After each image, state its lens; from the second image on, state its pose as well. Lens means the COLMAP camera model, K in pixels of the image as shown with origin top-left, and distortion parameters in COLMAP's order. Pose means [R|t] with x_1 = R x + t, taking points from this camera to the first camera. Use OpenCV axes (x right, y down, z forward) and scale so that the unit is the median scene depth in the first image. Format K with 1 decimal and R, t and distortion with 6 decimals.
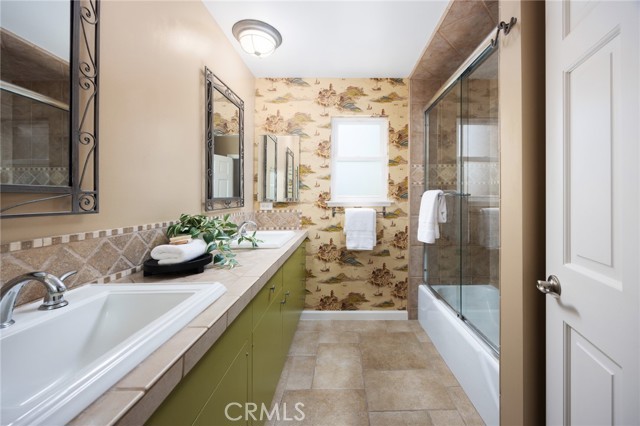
lens RADIAL K [[252.2, 0, 320.0], [0, 252.2, 198.1], [0, 0, 1]] dist [-0.000559, -0.000055]
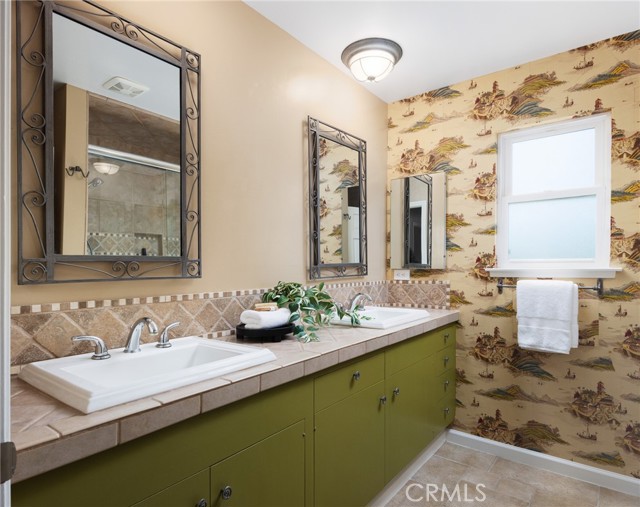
lens RADIAL K [[383.3, 0, 319.8], [0, 383.3, 266.7], [0, 0, 1]] dist [0.000812, 0.001085]
pose [[0.781898, -0.000026, -0.623406, 0.298042], [0.005766, 0.999958, 0.007191, -0.001017], [0.623380, -0.009217, 0.781865, -0.024509]]
